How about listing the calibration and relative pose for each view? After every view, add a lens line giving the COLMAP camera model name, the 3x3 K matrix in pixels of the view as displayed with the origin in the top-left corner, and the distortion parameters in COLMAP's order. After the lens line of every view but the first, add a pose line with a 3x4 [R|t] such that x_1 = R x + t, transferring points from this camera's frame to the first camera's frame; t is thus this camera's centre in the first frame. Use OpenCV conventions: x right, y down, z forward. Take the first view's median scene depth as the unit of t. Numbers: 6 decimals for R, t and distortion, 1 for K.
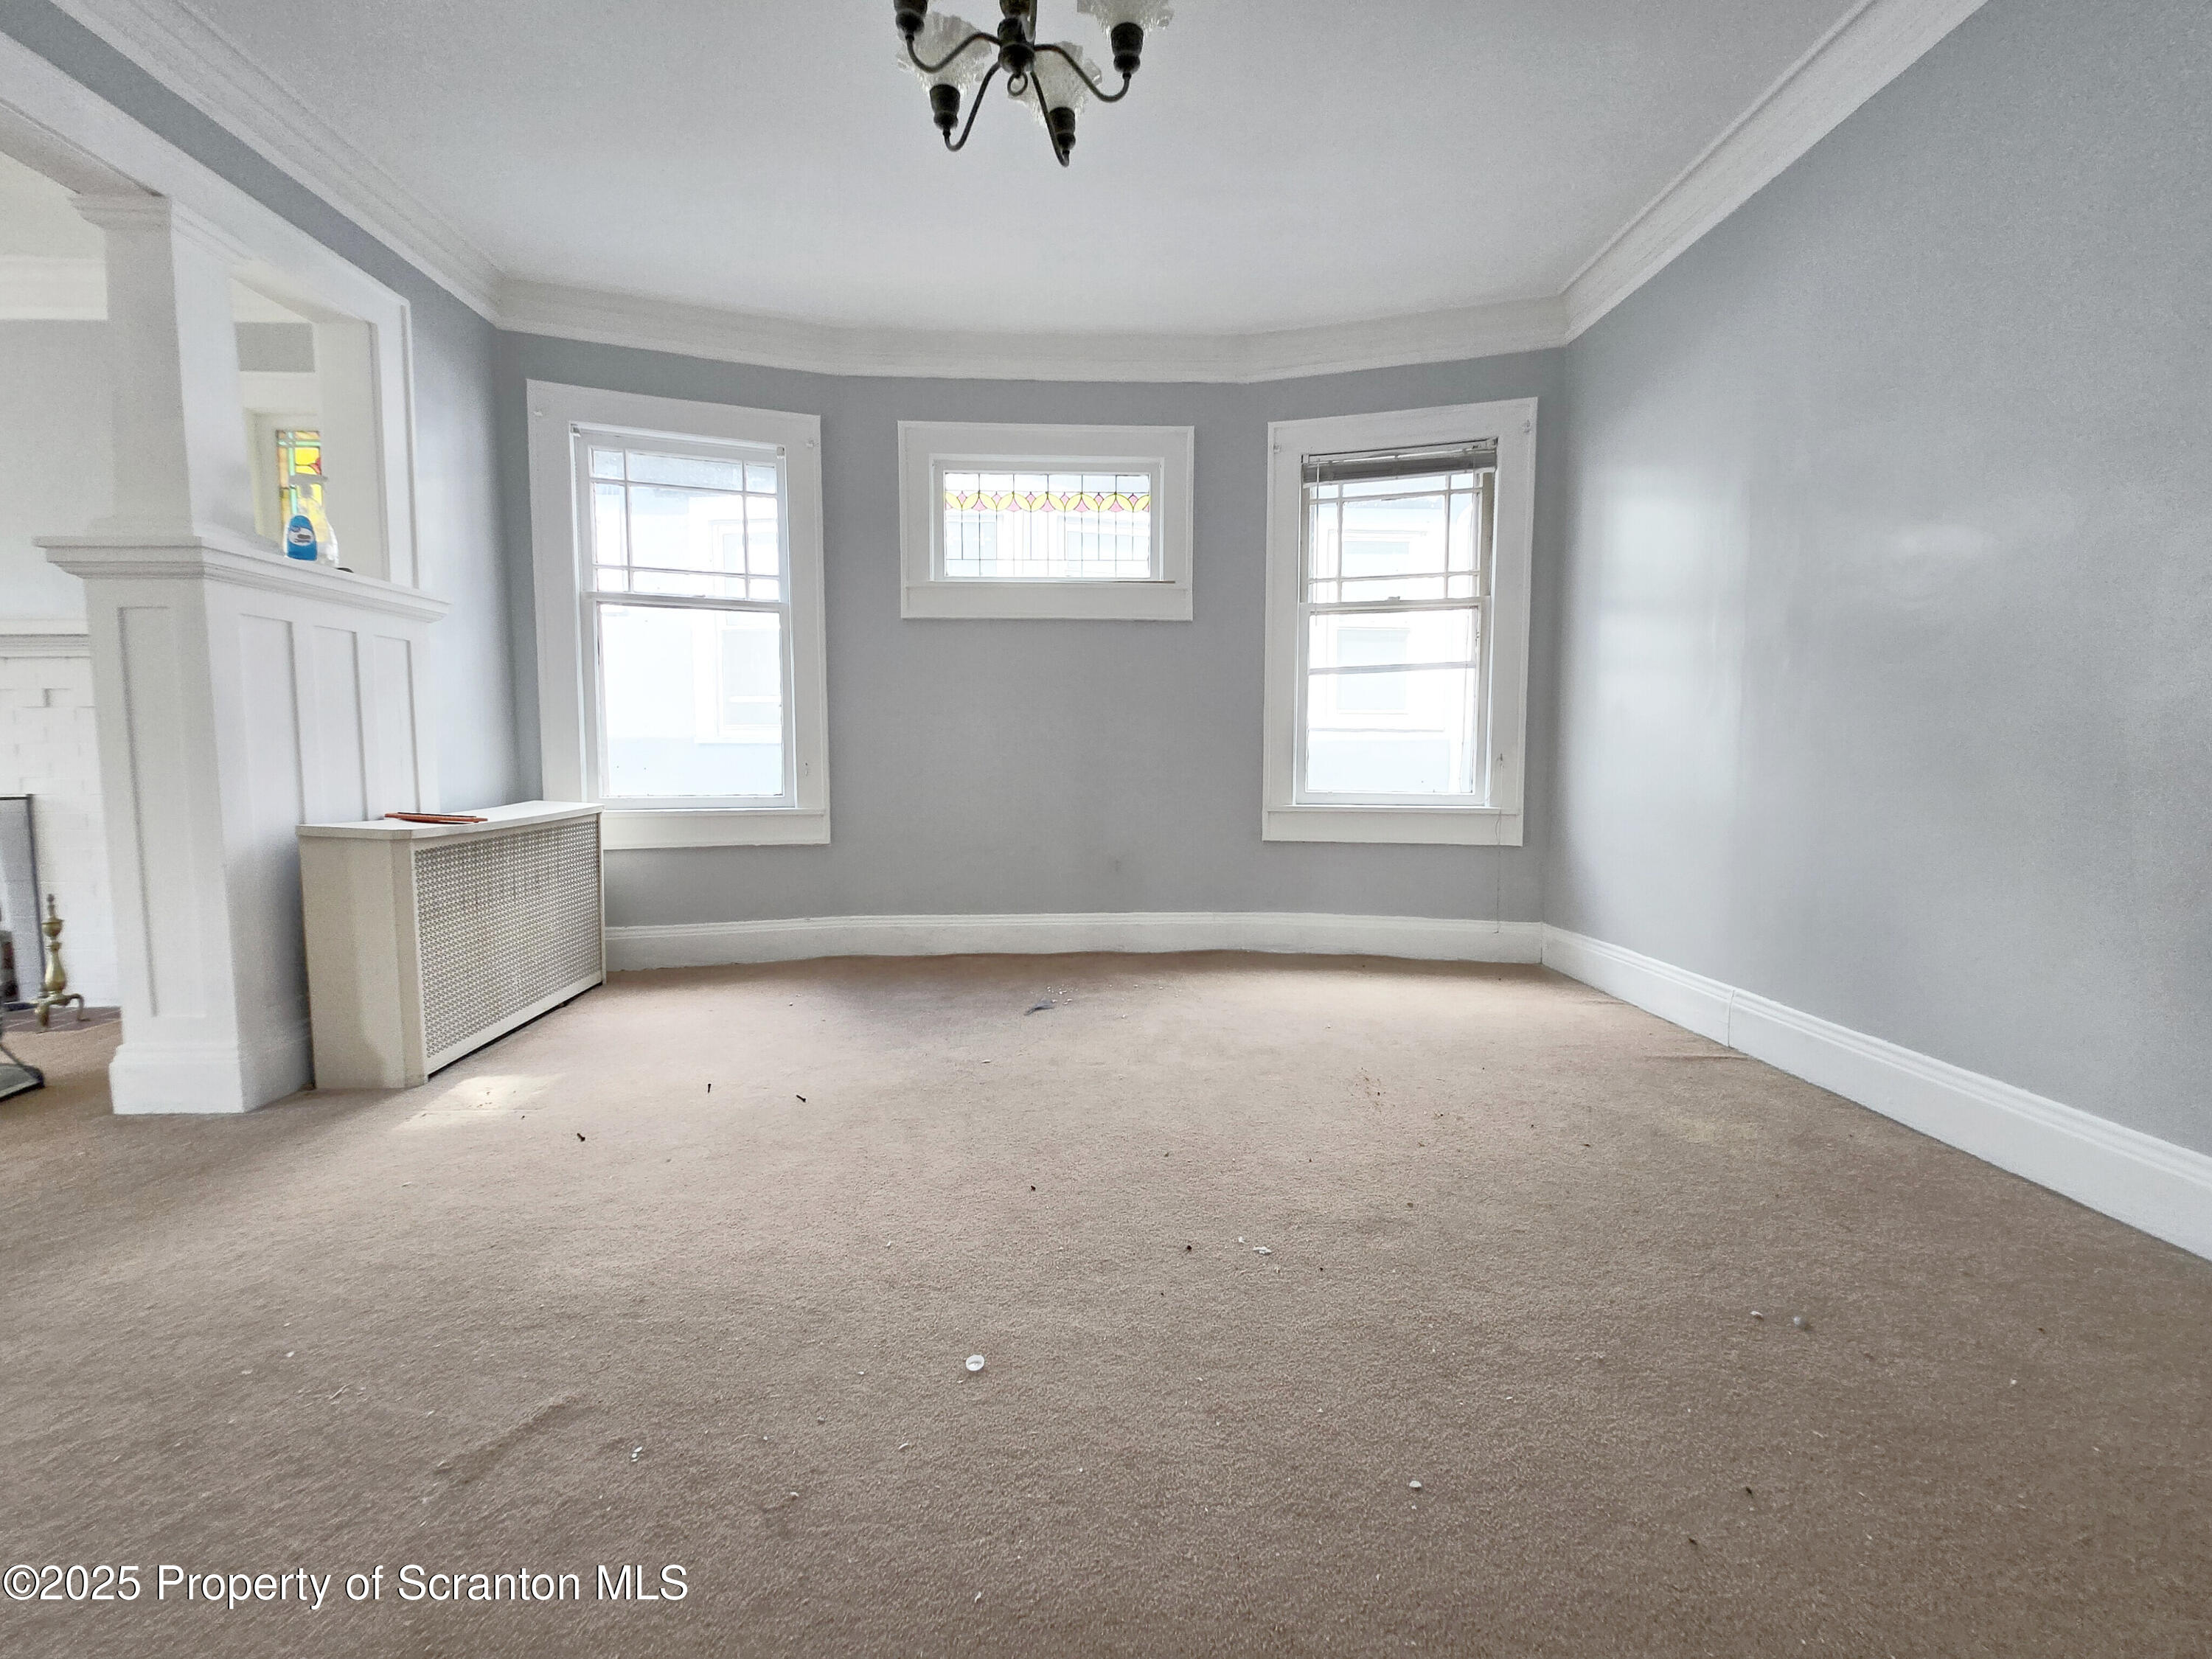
lens RADIAL K [[856.8, 0, 1109.8], [0, 856.8, 807.3], [0, 0, 1]] dist [-0.000099, -0.001248]
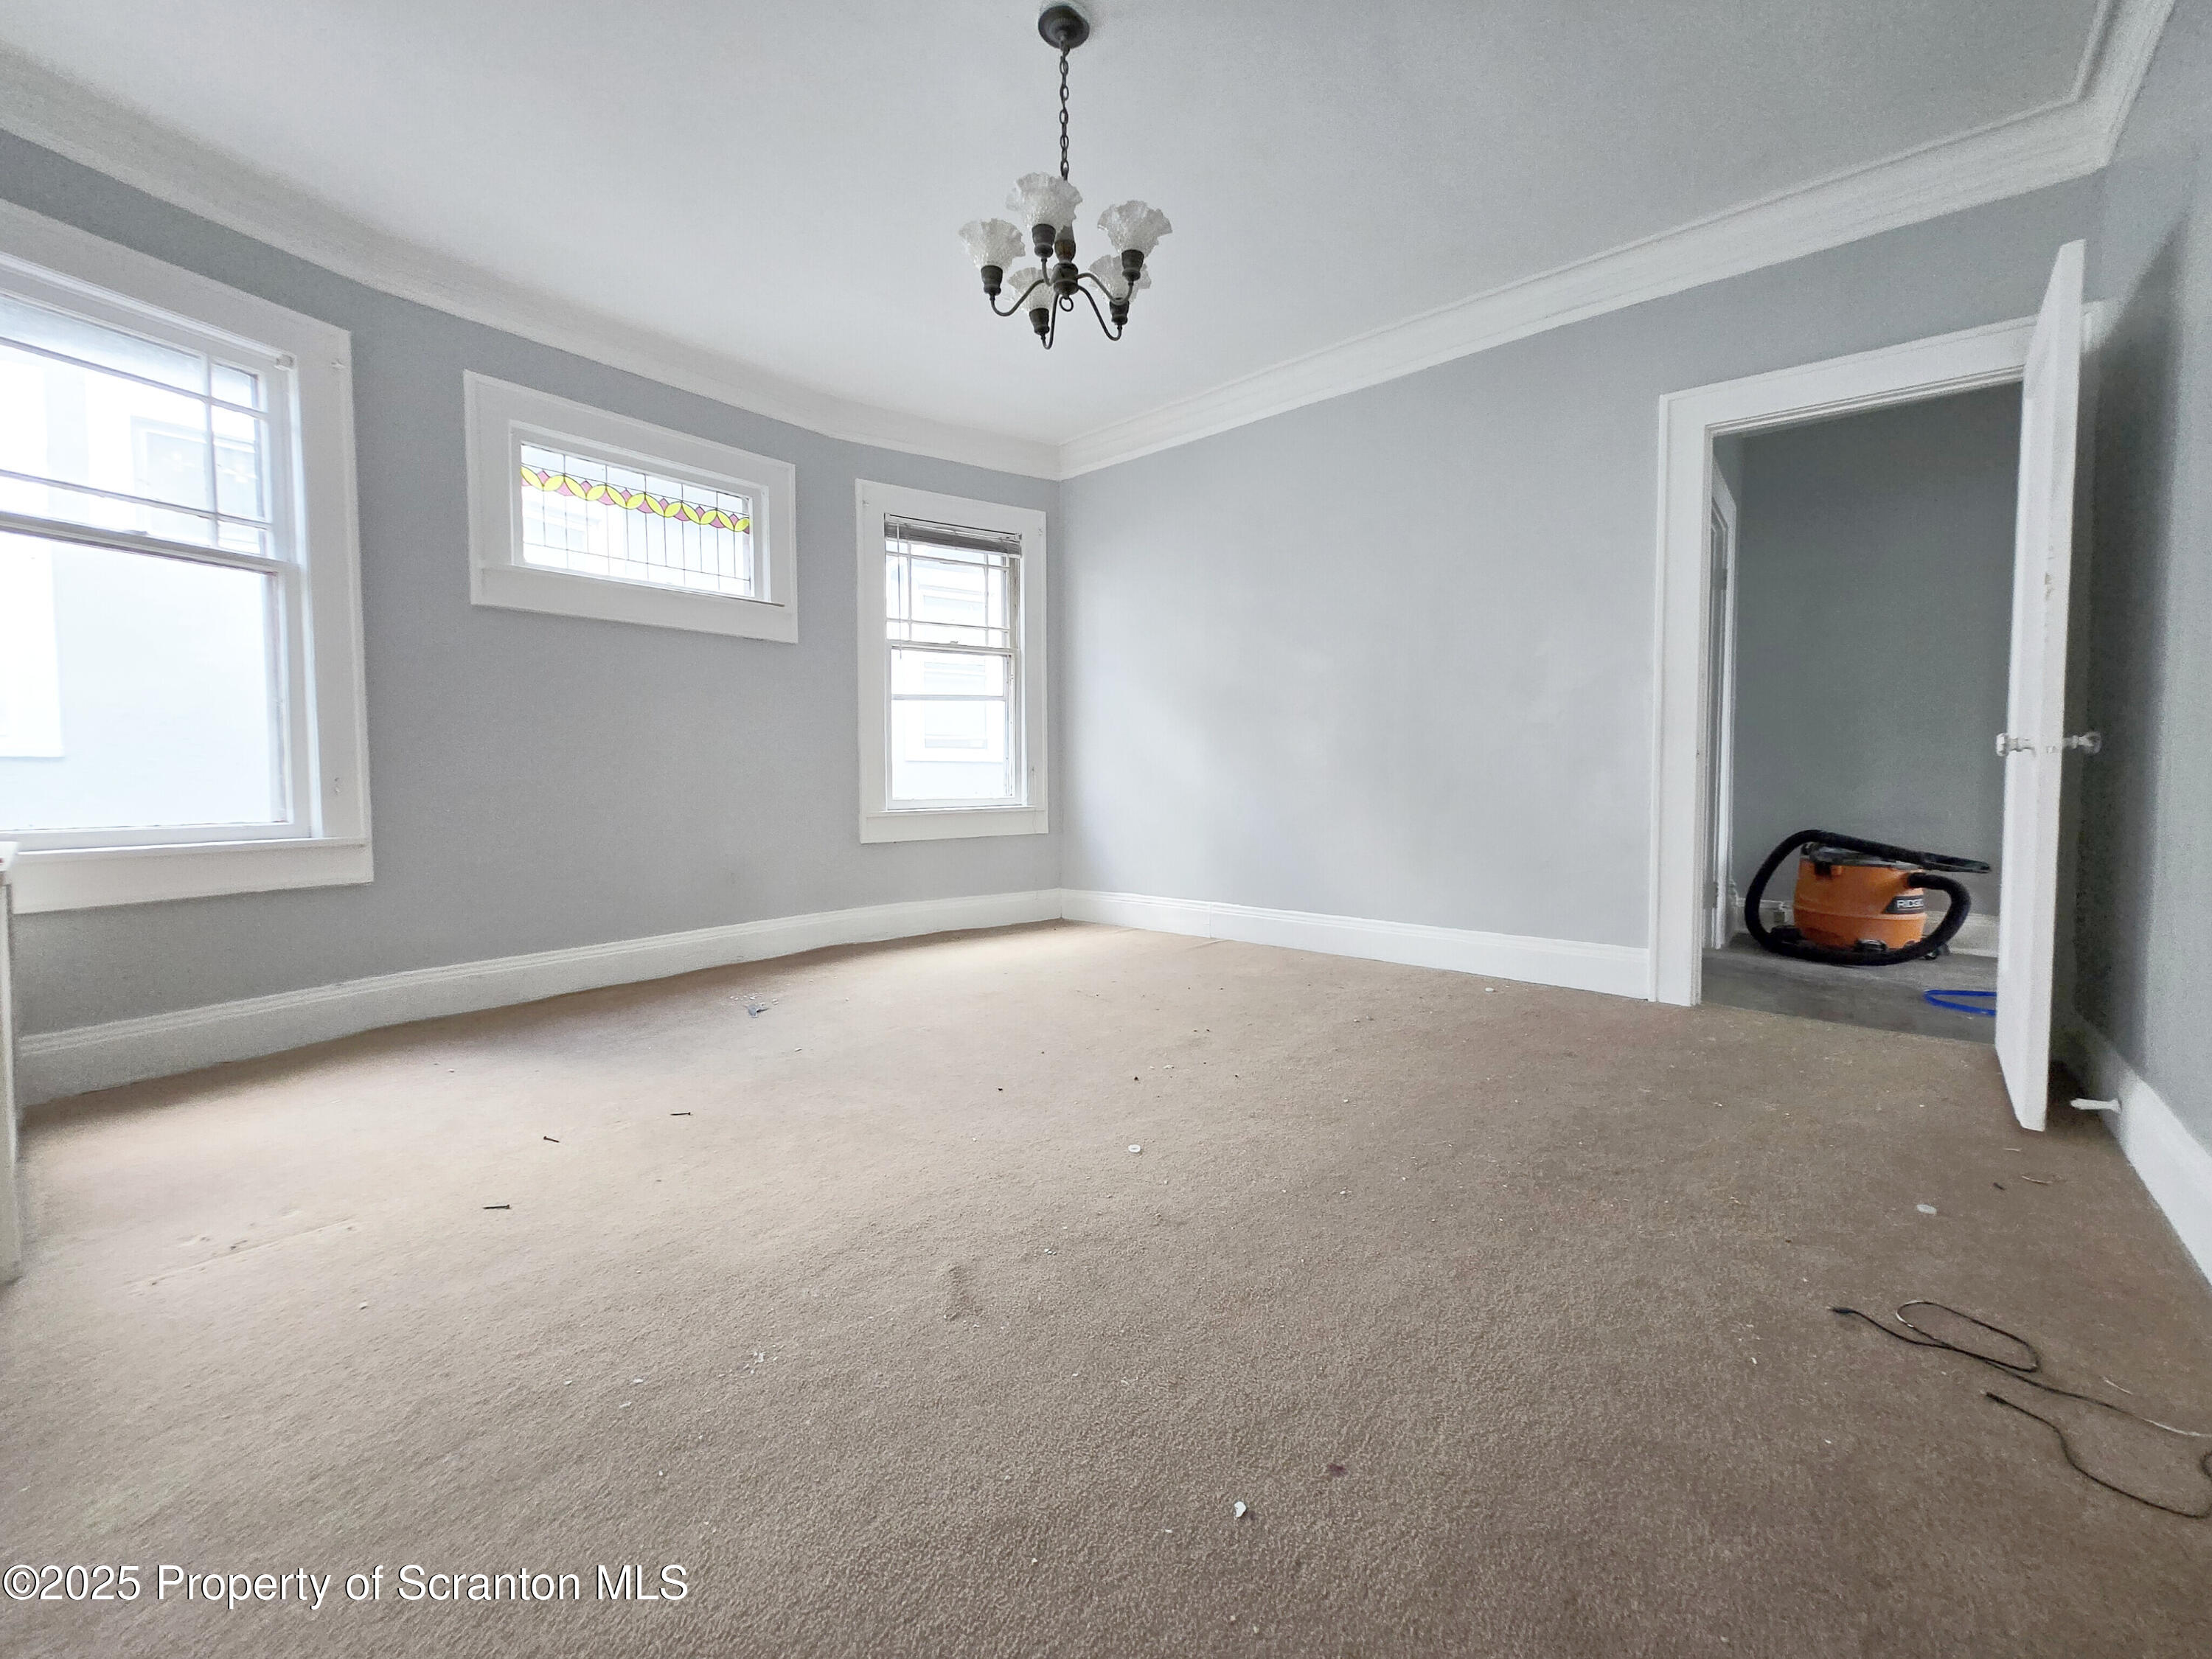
lens RADIAL K [[856.8, 0, 1115.8], [0, 856.8, 805.5], [0, 0, 1]] dist [-0.000099, -0.001248]
pose [[0.684476, -0.031754, 0.728343, -0.430190], [0.049017, 0.998795, -0.002520, 0.008640], [-0.727386, 0.037426, 0.685208, -0.022814]]
